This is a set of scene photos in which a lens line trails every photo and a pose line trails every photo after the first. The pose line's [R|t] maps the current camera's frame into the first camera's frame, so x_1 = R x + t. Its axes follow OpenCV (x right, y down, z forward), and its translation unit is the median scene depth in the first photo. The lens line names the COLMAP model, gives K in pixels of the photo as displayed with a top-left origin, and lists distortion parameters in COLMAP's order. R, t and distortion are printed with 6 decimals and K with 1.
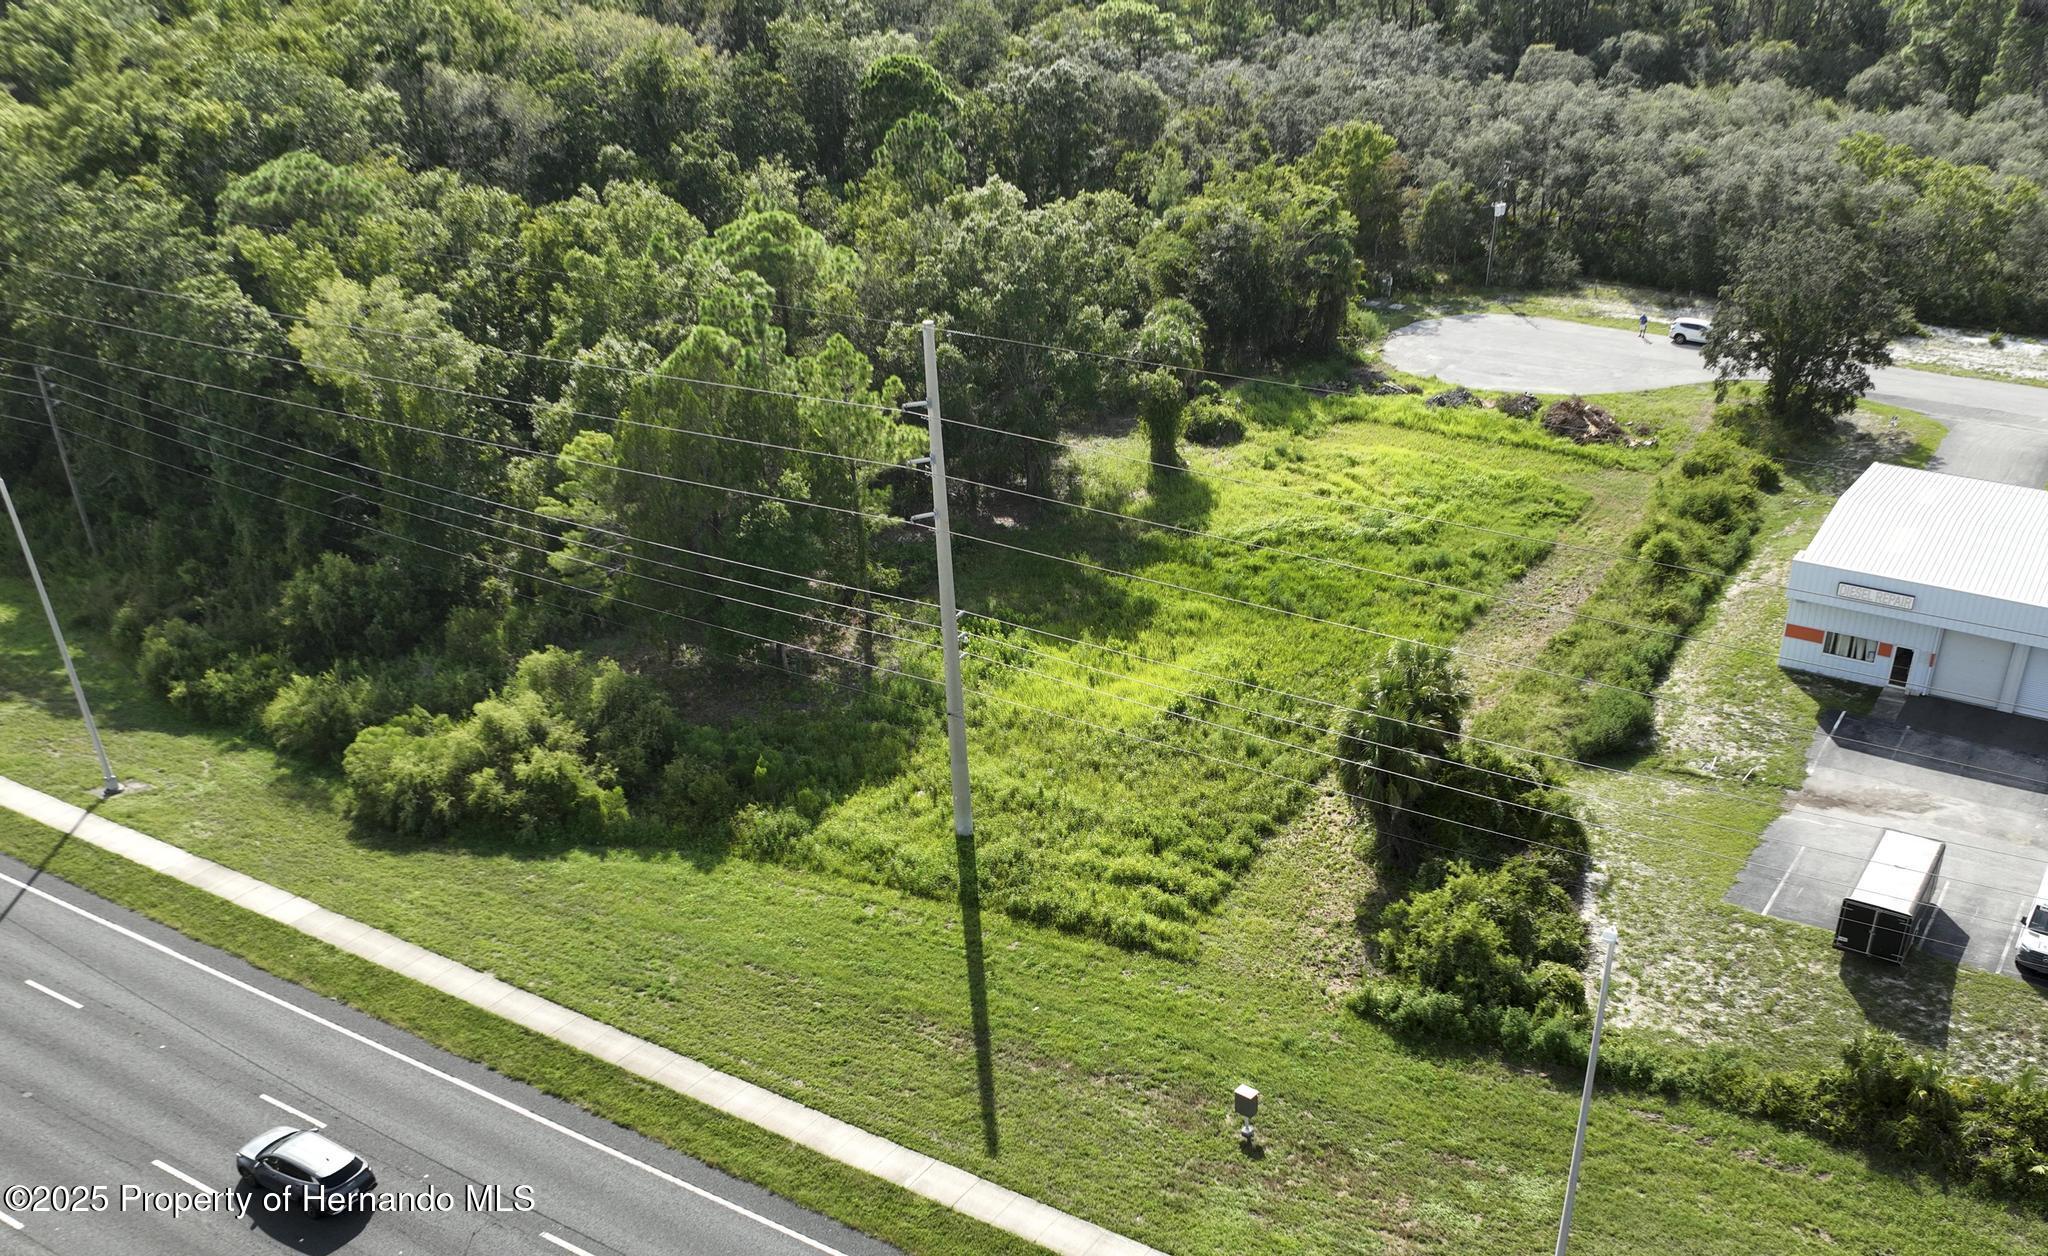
lens RADIAL K [[1781.6, 0, 1177.7], [0, 1781.6, 858.0], [0, 0, 1]] dist [0.008644, -0.011600]
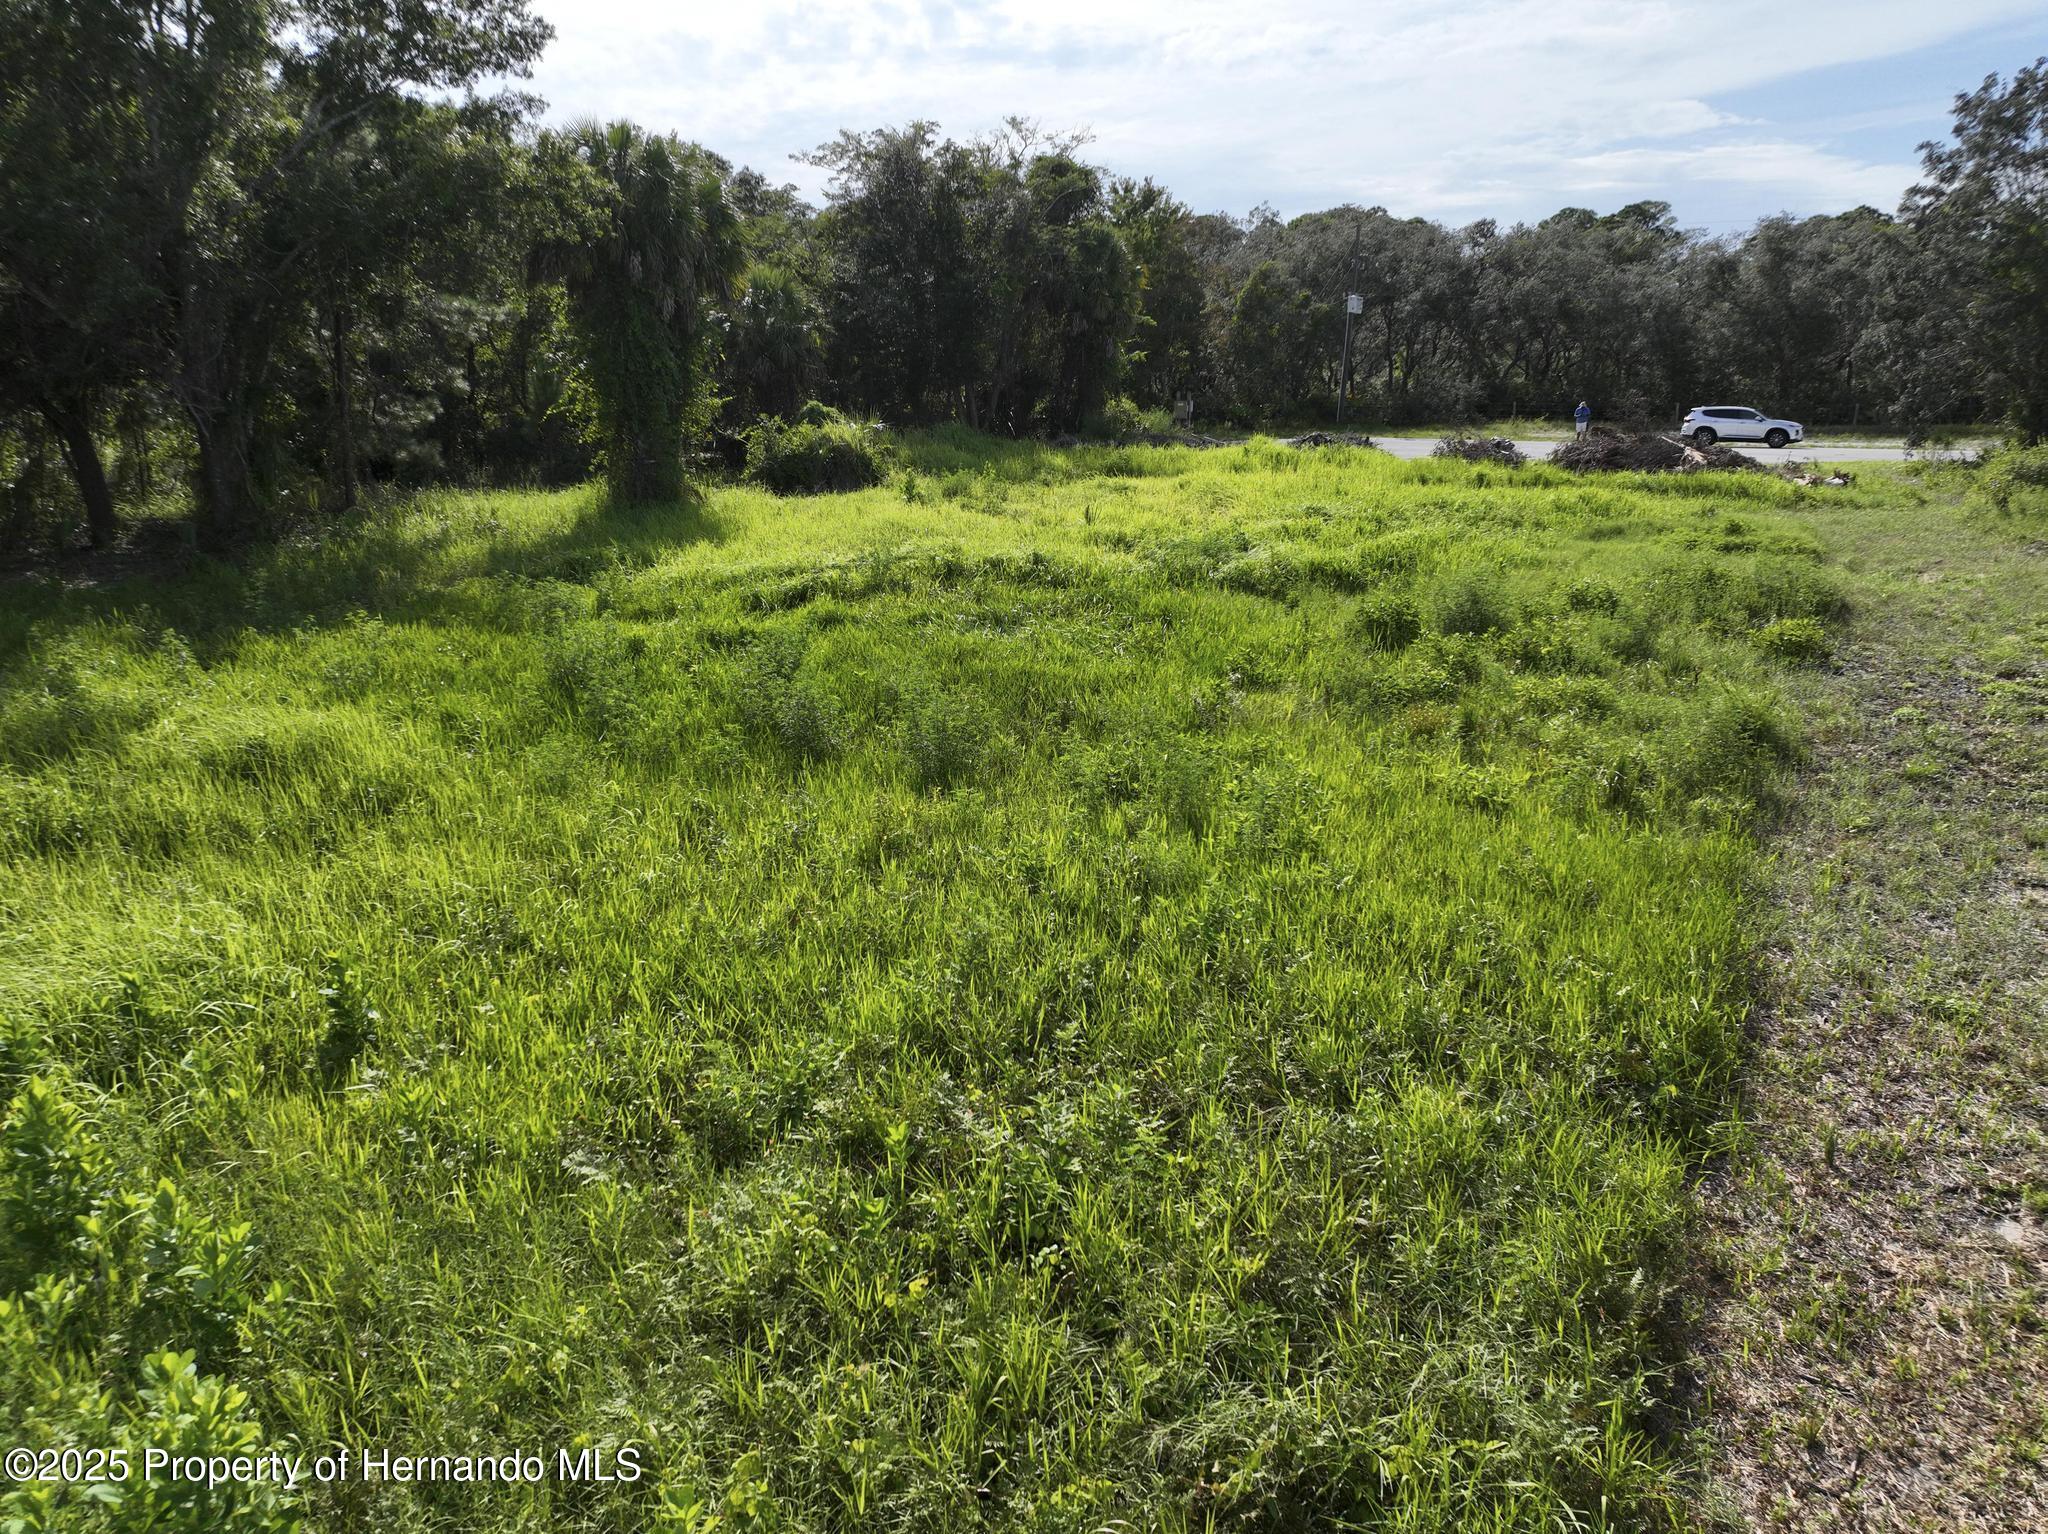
lens RADIAL K [[1444.8, 0, 1023.2], [0, 1444.8, 763.0], [0, 0, 1]] dist [-0.000050, 0.018132]
pose [[0.999953, -0.003453, 0.009016, 0.089443], [0.005772, 0.962403, -0.271563, -0.098542], [-0.007739, 0.271603, 0.962378, 0.885507]]
